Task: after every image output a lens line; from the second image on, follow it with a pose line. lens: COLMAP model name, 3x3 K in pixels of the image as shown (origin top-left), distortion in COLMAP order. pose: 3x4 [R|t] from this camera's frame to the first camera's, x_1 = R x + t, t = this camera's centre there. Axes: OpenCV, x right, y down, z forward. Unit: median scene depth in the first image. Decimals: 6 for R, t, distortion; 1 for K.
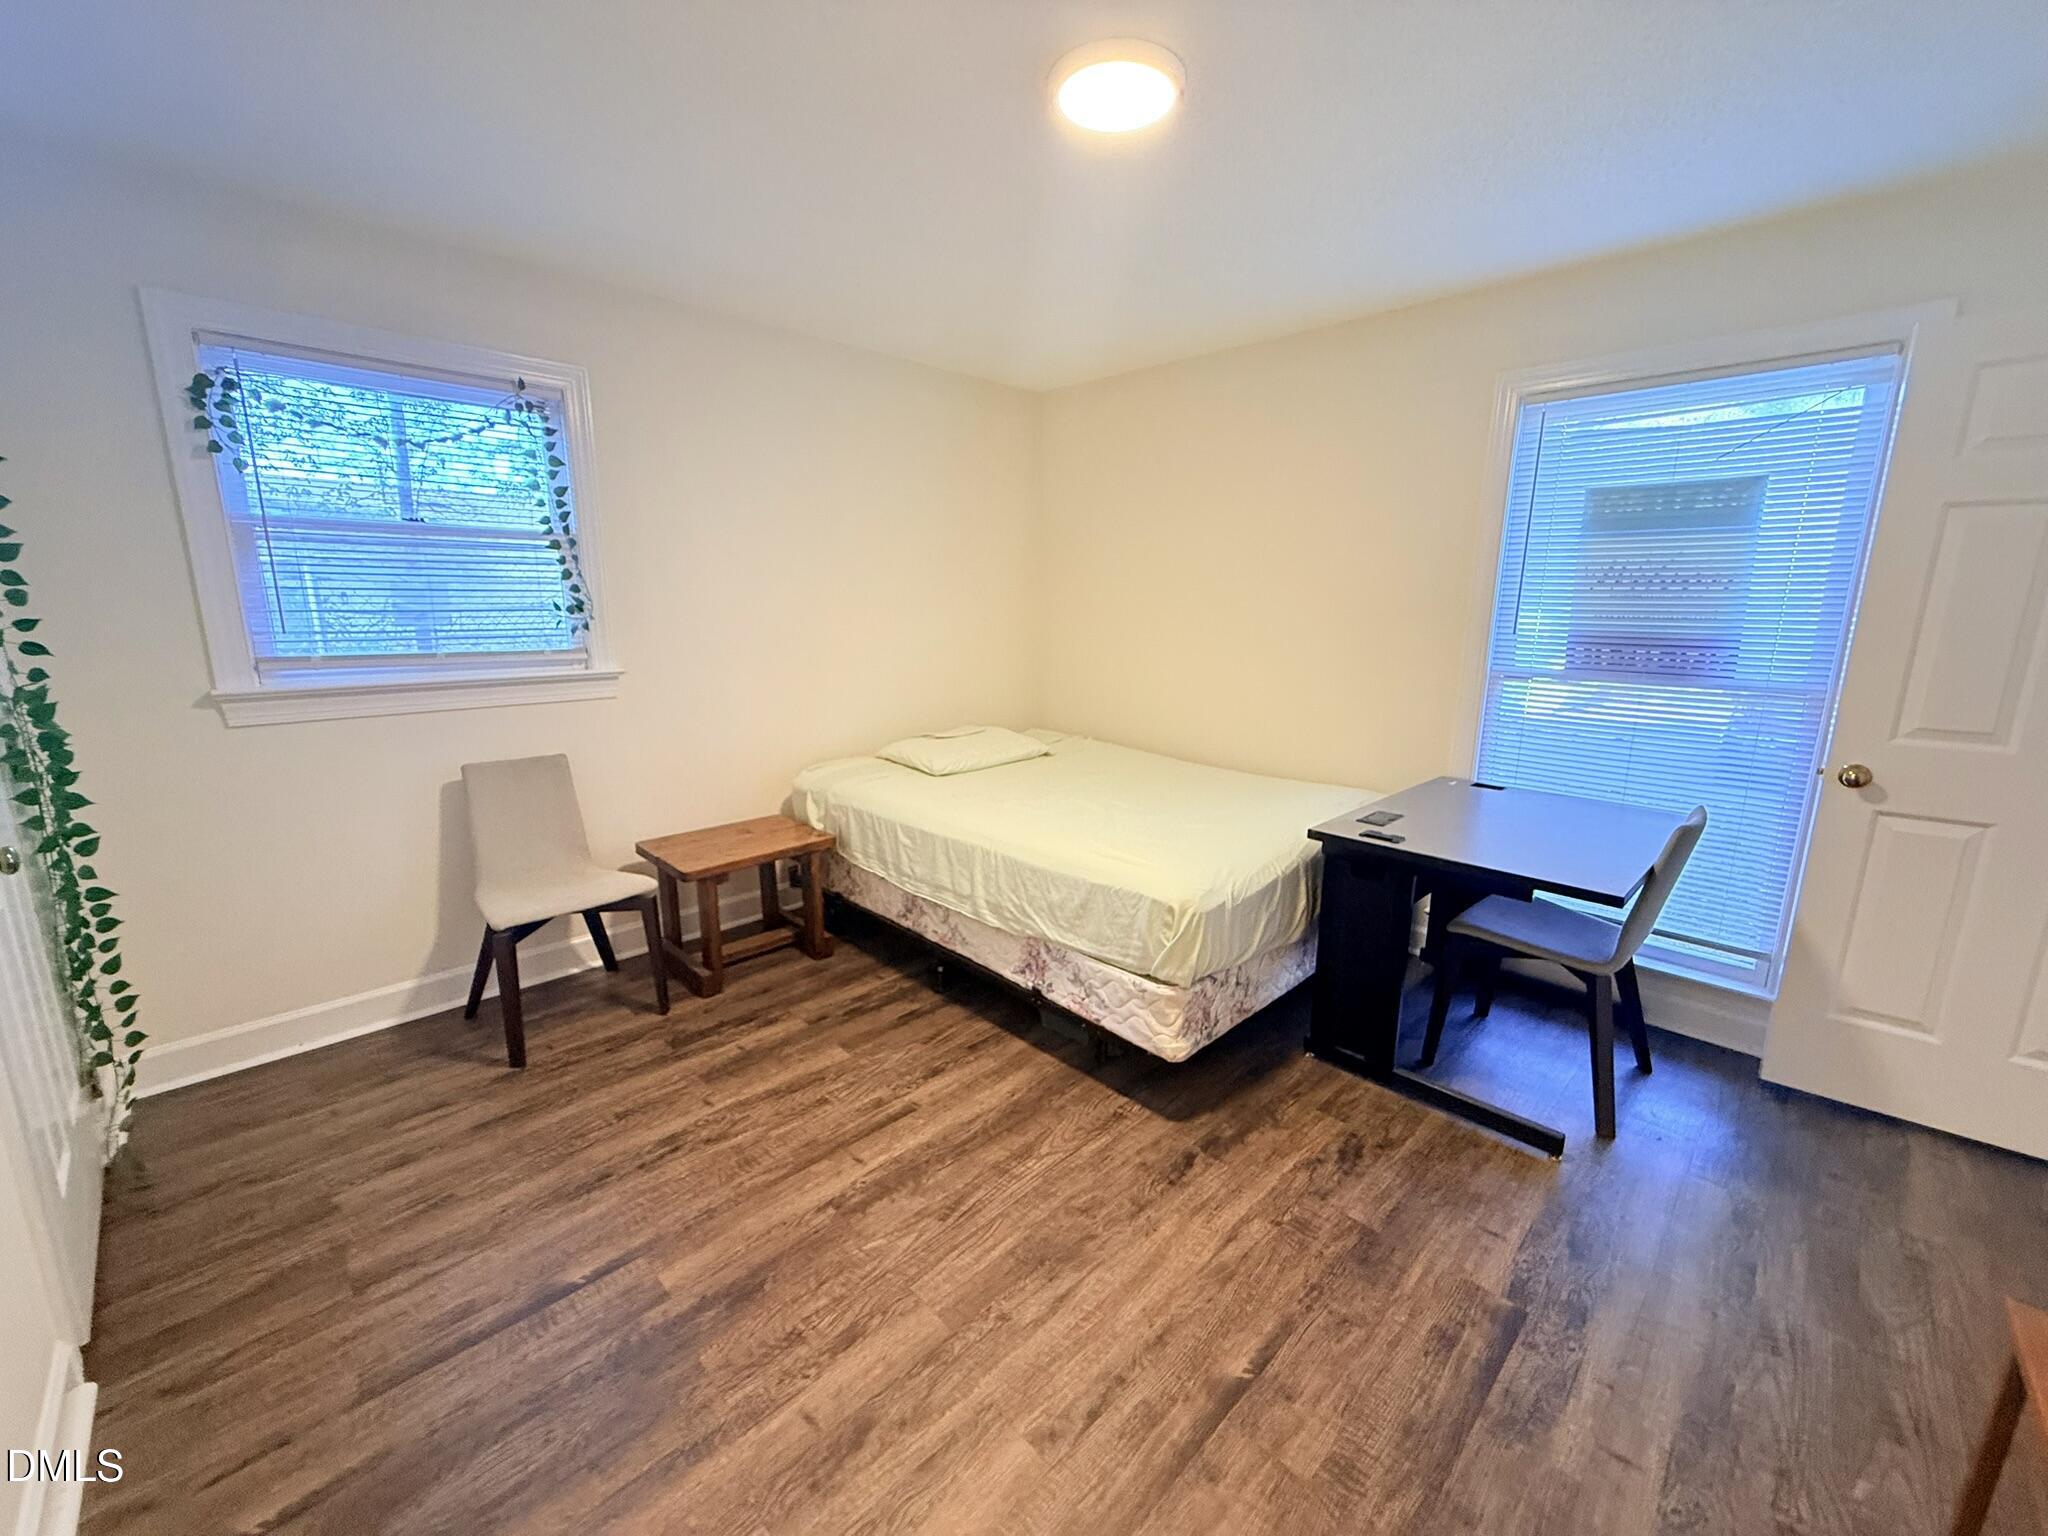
lens RADIAL K [[817.7, 0, 1019.9], [0, 817.7, 766.7], [0, 0, 1]] dist [-0.000889, -0.000011]
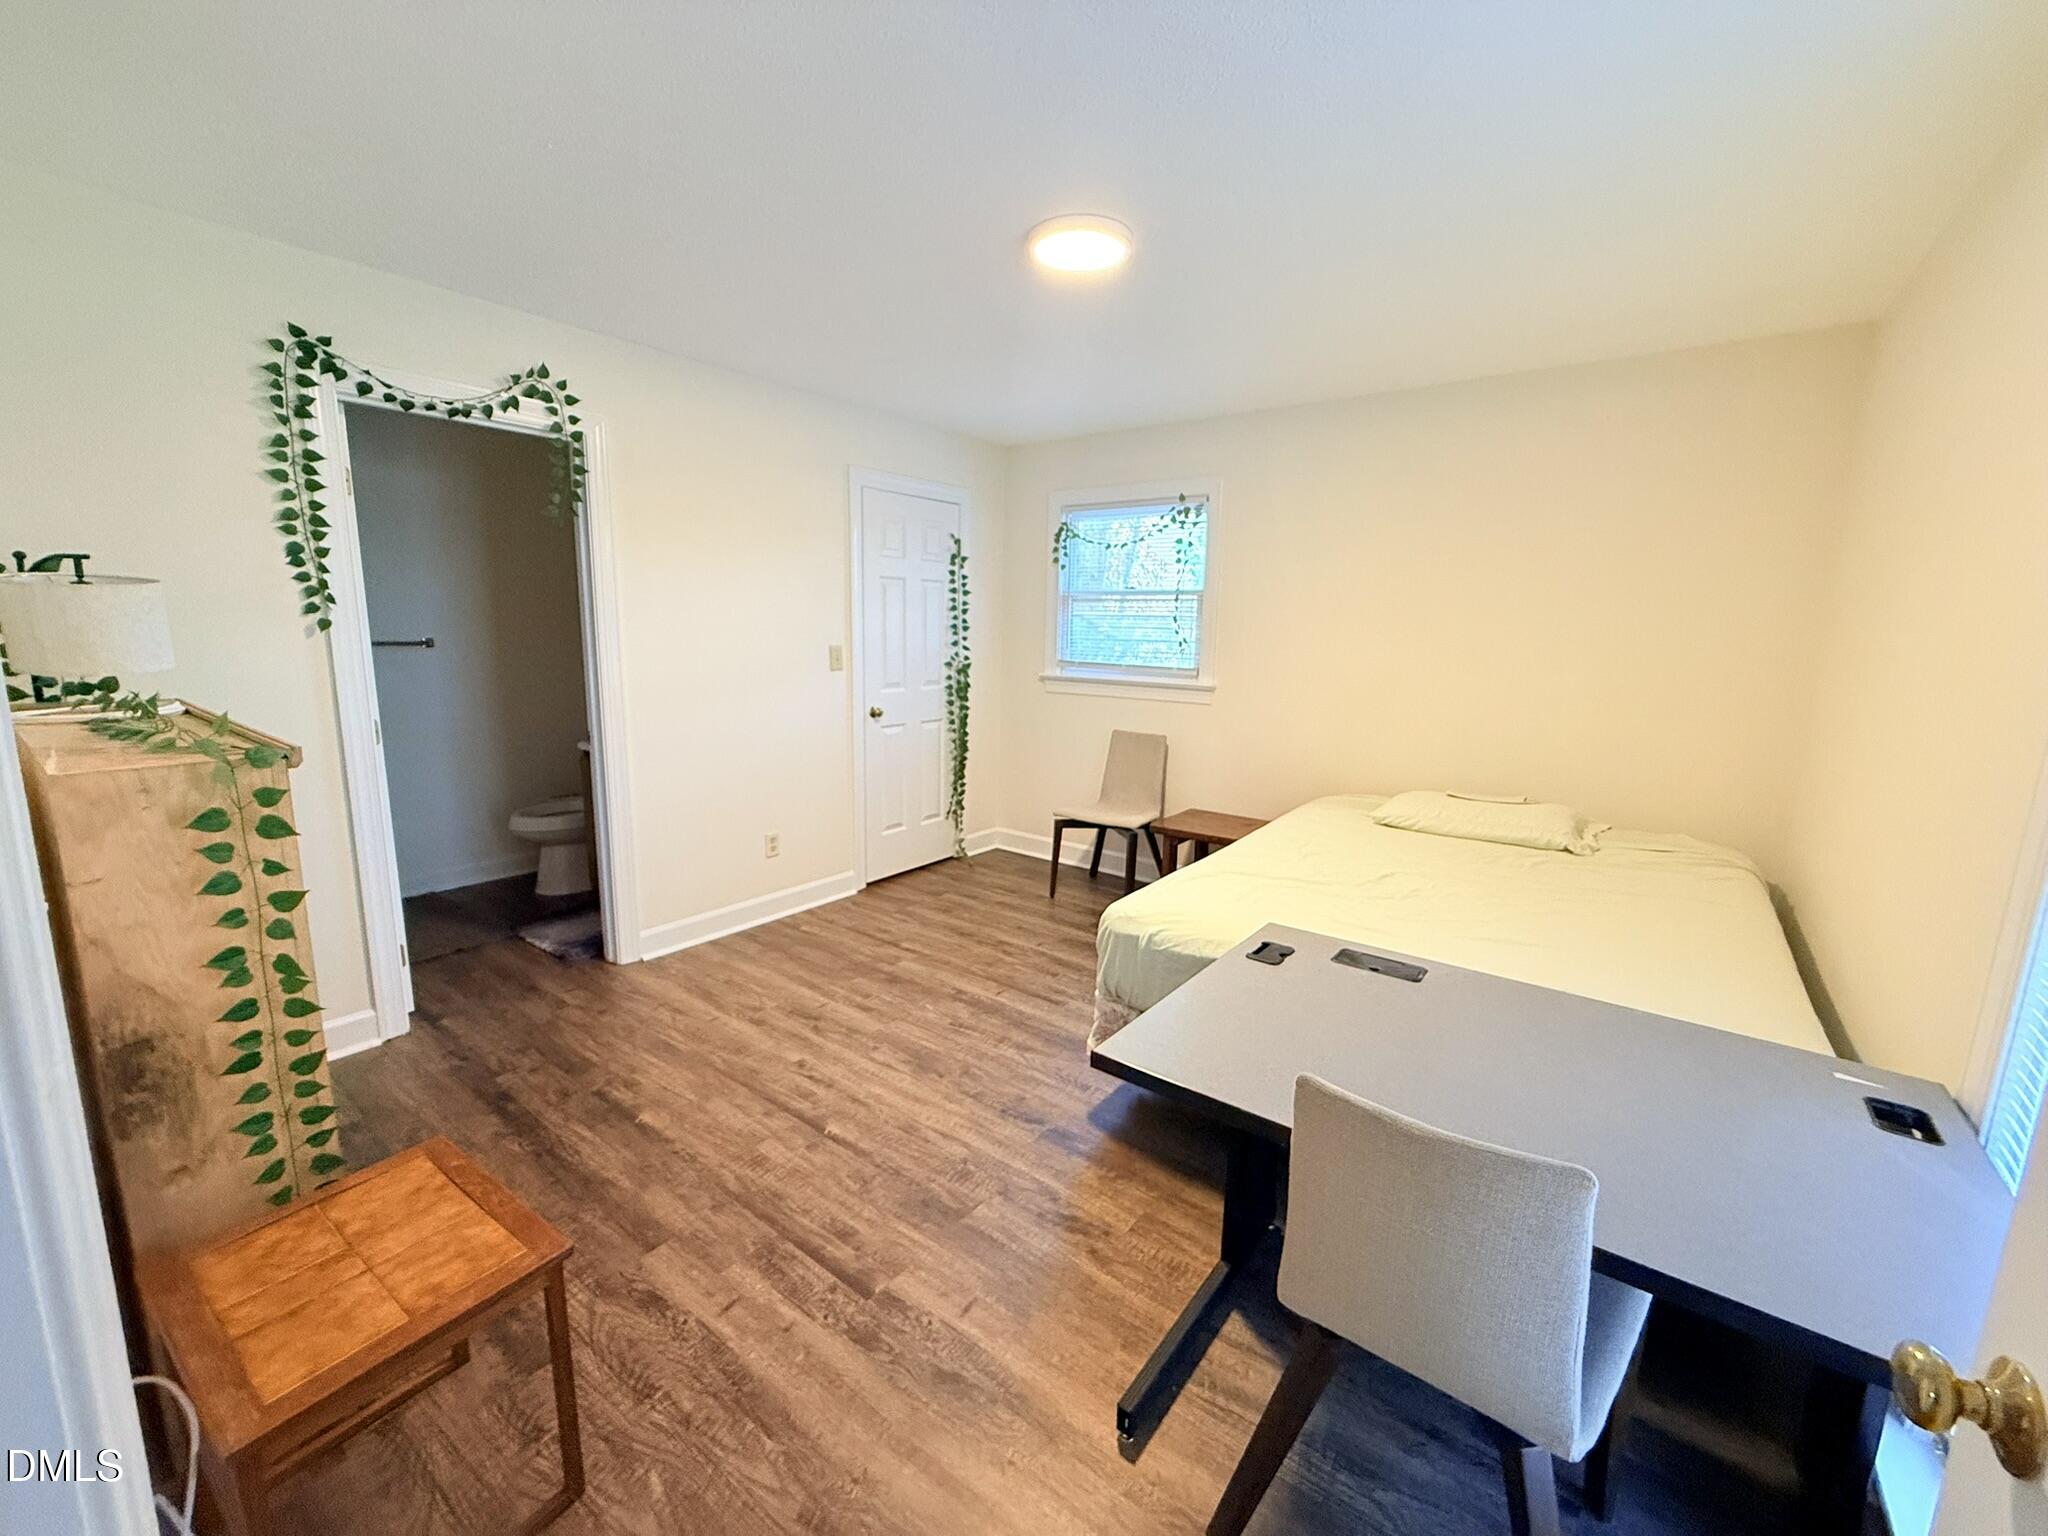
lens RADIAL K [[817.7, 0, 1019.9], [0, 817.7, 766.7], [0, 0, 1]] dist [-0.000889, -0.000011]
pose [[0.140198, 0.165690, -0.976162, 1.153322], [-0.221454, 0.966170, 0.132189, -0.131089], [0.965040, 0.197642, 0.172148, 0.644065]]
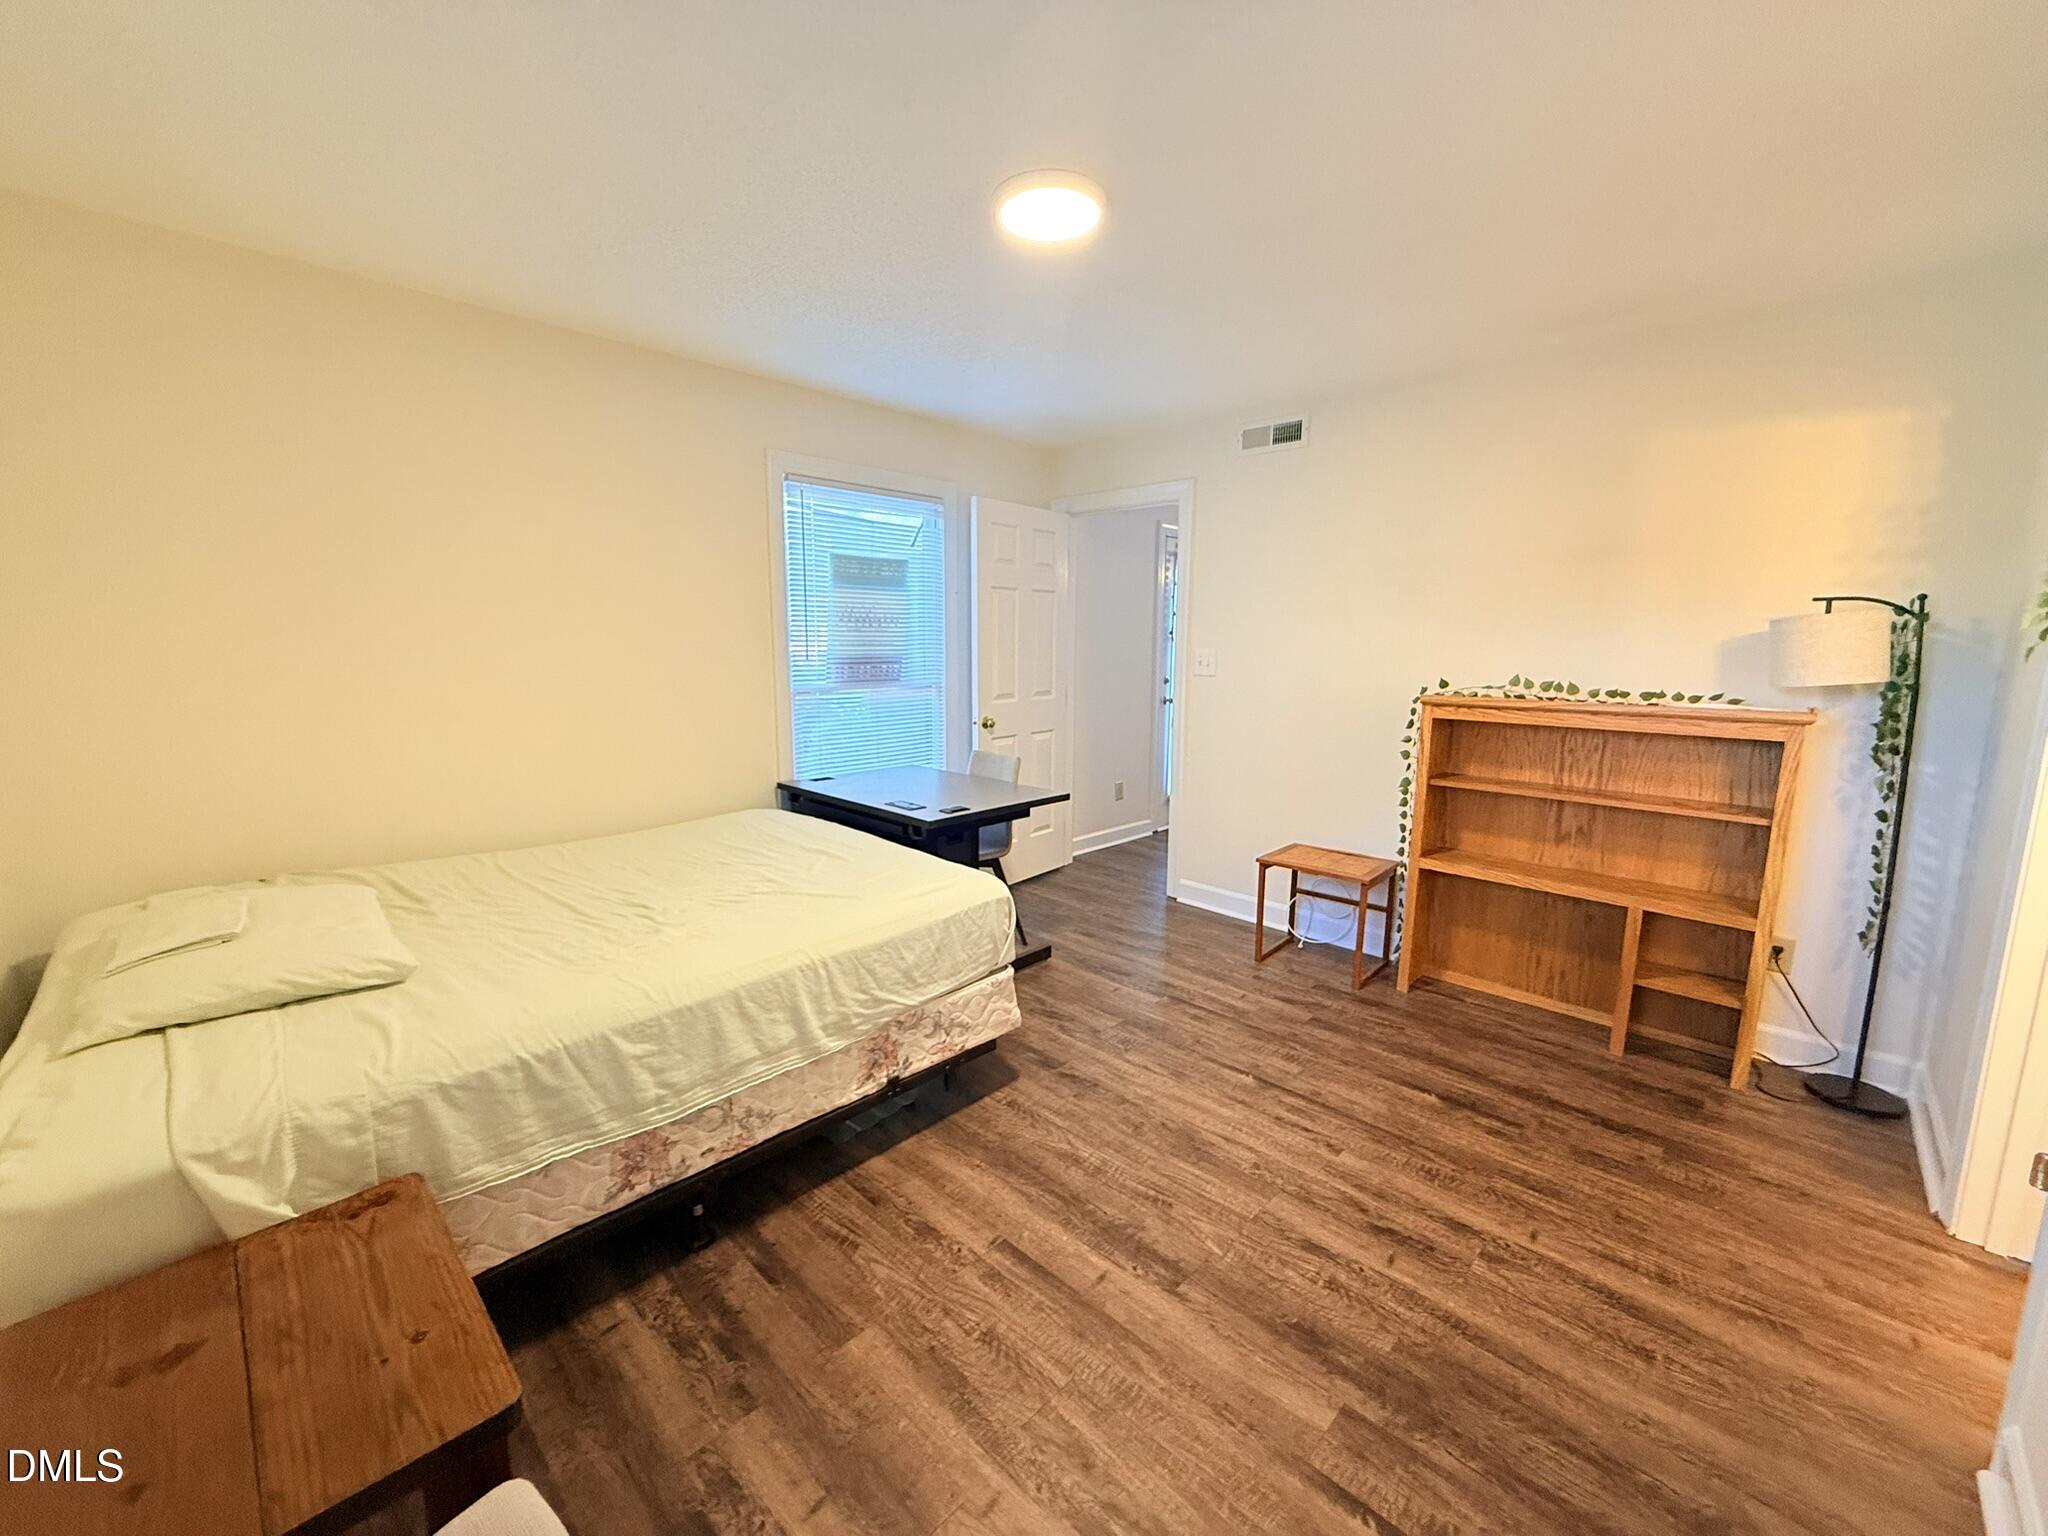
lens RADIAL K [[817.7, 0, 1019.9], [0, 817.7, 766.7], [0, 0, 1]] dist [-0.000889, -0.000011]
pose [[-0.022203, -0.165949, 0.985884, -0.897802], [0.196543, 0.966159, 0.167055, -0.192256], [-0.980244, 0.197478, 0.011165, 0.903181]]
